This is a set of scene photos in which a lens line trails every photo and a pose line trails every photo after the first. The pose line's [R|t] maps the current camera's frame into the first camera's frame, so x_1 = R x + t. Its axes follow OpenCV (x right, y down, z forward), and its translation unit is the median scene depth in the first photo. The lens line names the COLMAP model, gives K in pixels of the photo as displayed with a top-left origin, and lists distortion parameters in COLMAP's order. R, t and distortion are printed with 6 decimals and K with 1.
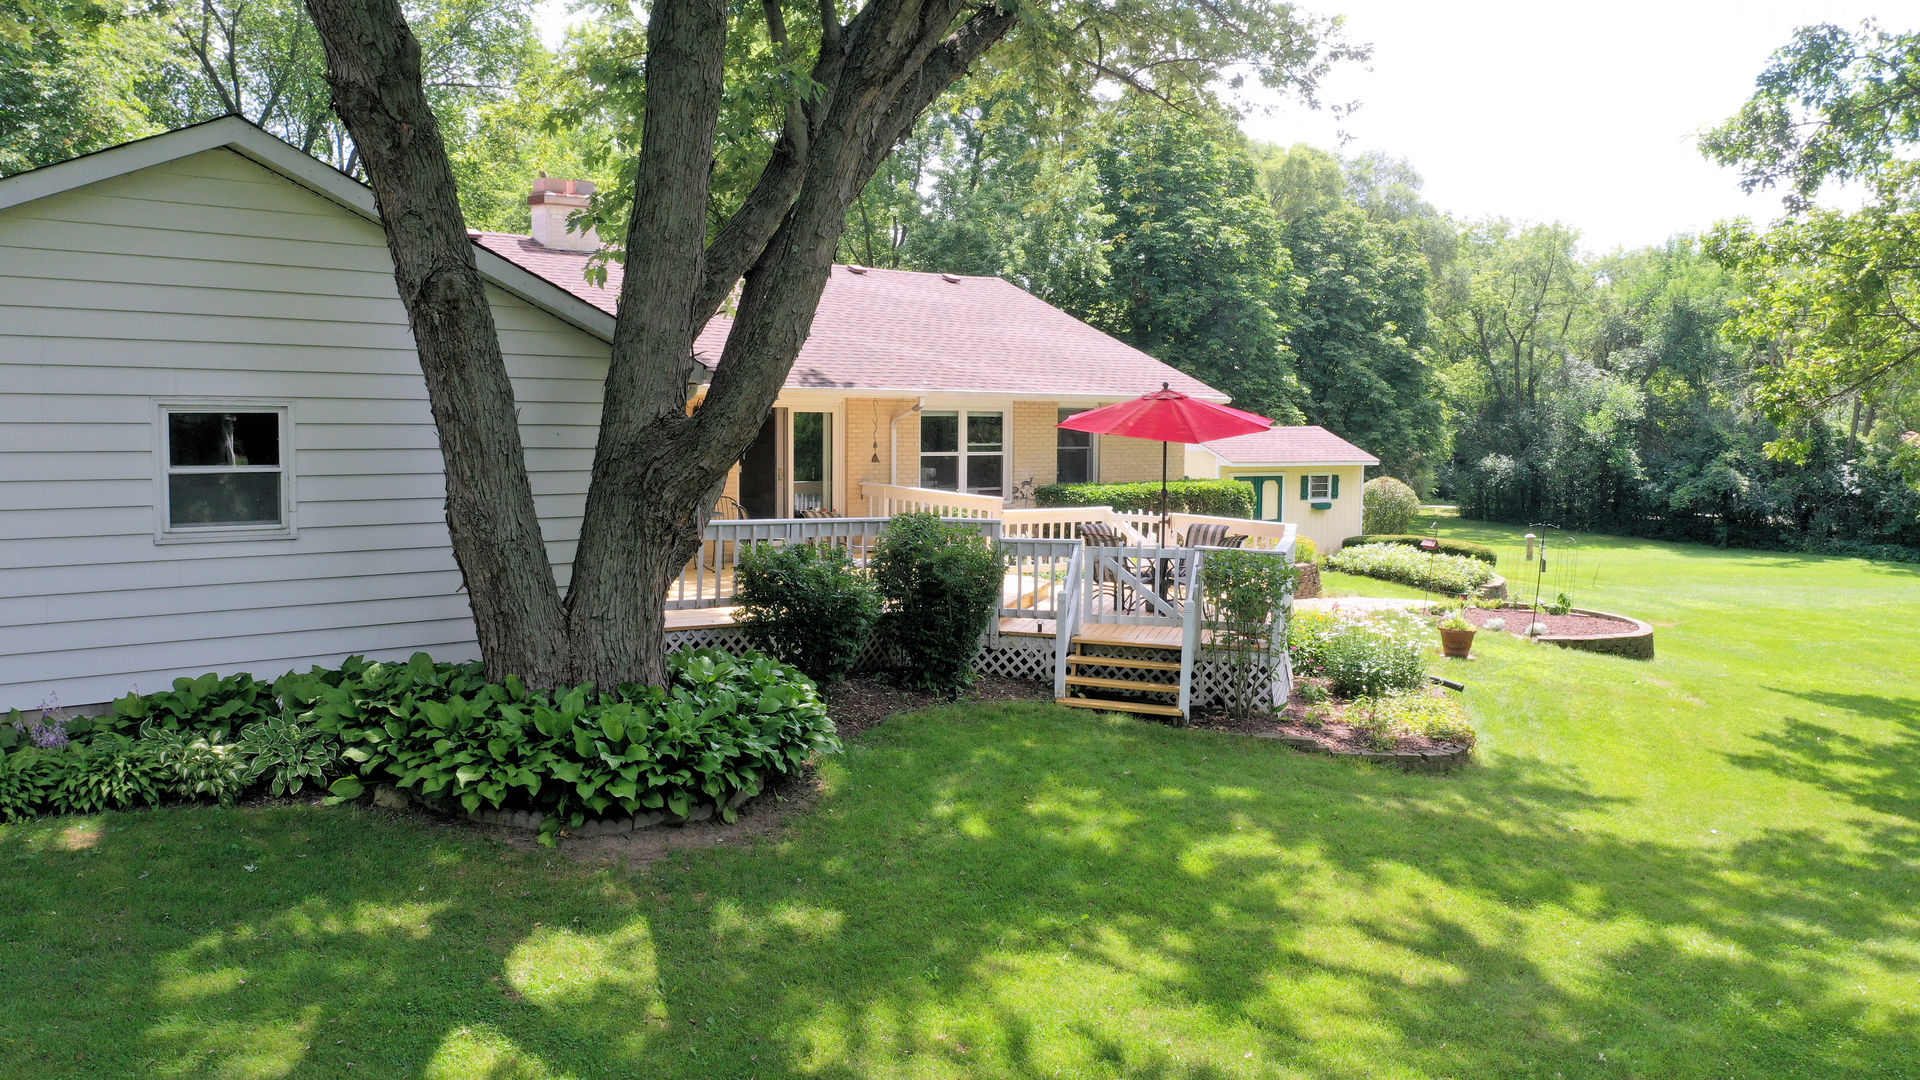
lens RADIAL K [[1500.2, 0, 960.0], [0, 1500.2, 540.0], [0, 0, 1]] dist [-0.017808, -0.005458]
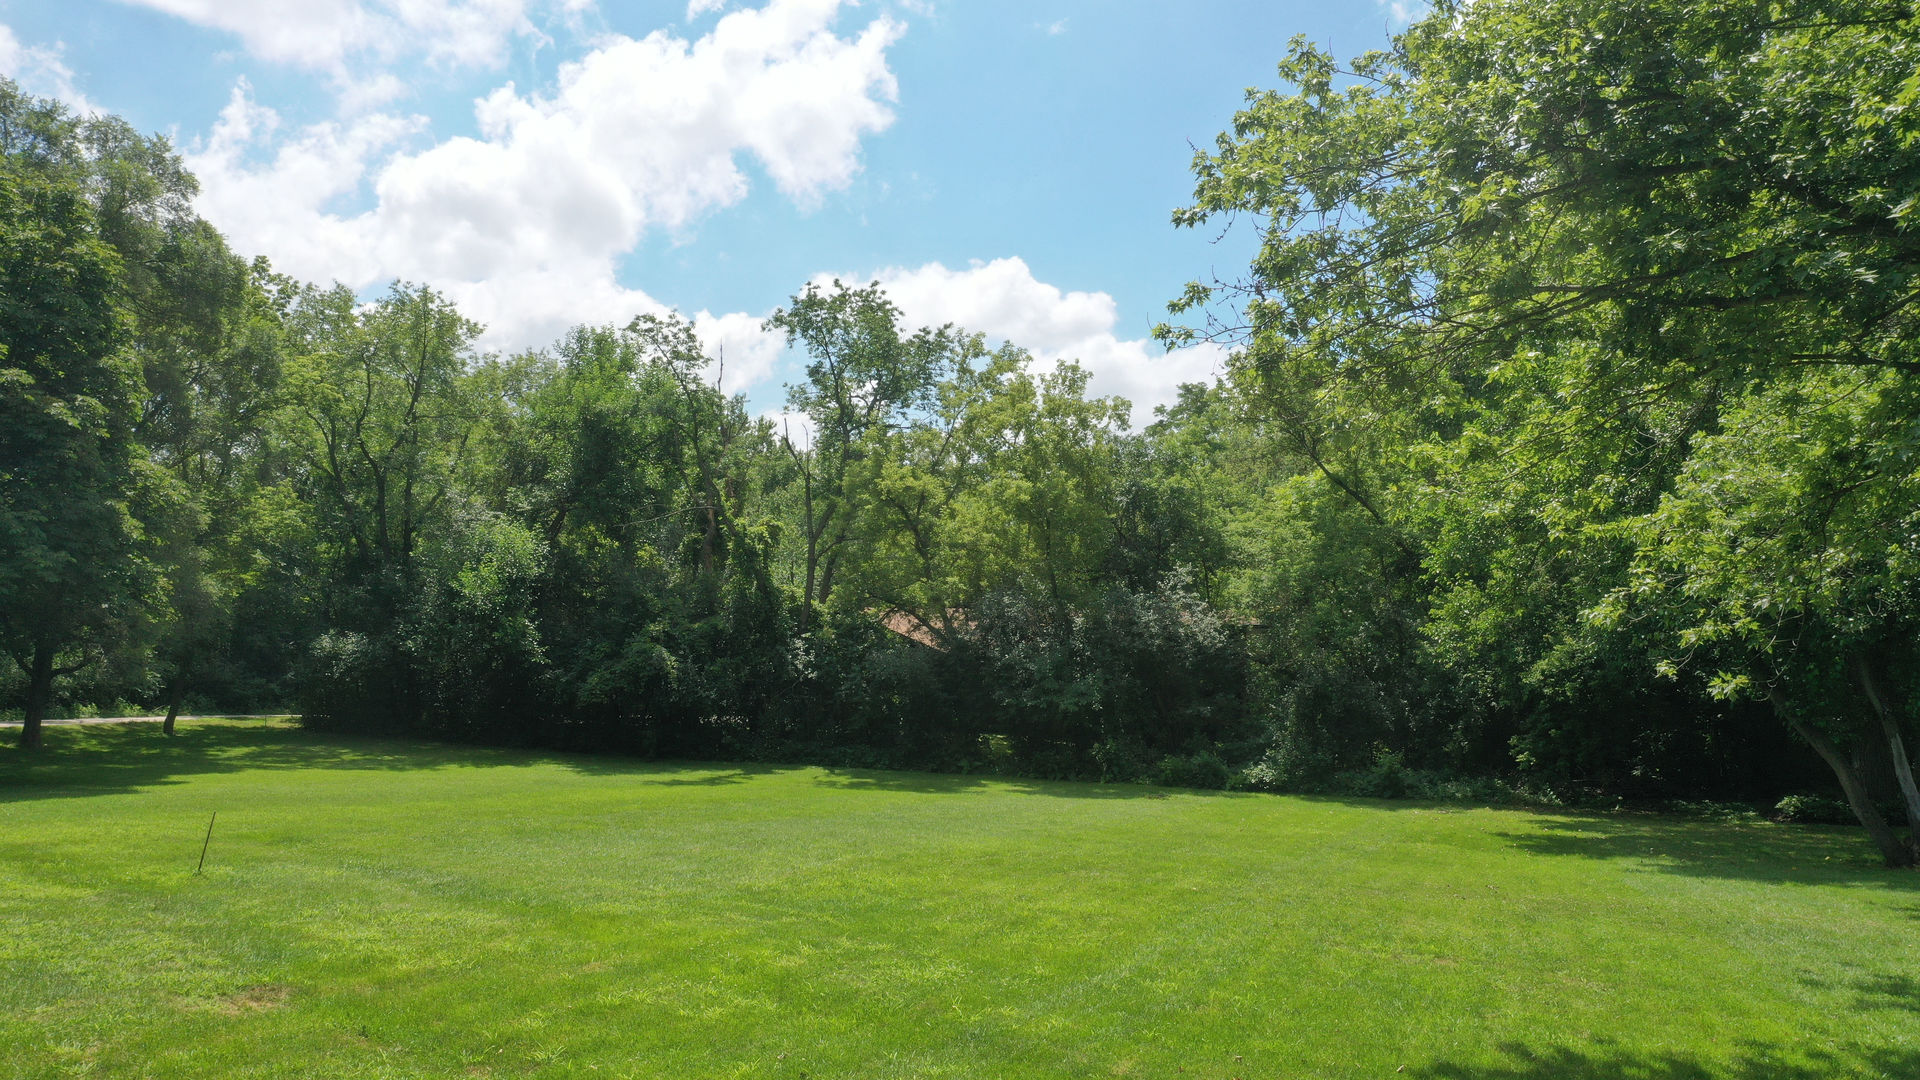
lens RADIAL K [[1500.2, 0, 960.0], [0, 1500.2, 540.0], [0, 0, 1]] dist [-0.017808, -0.005458]
pose [[0.813261, 0.045203, 0.580141, 0.220477], [0.041860, 0.989851, -0.135807, 0.005256], [-0.580392, 0.134731, 0.803114, 0.341463]]
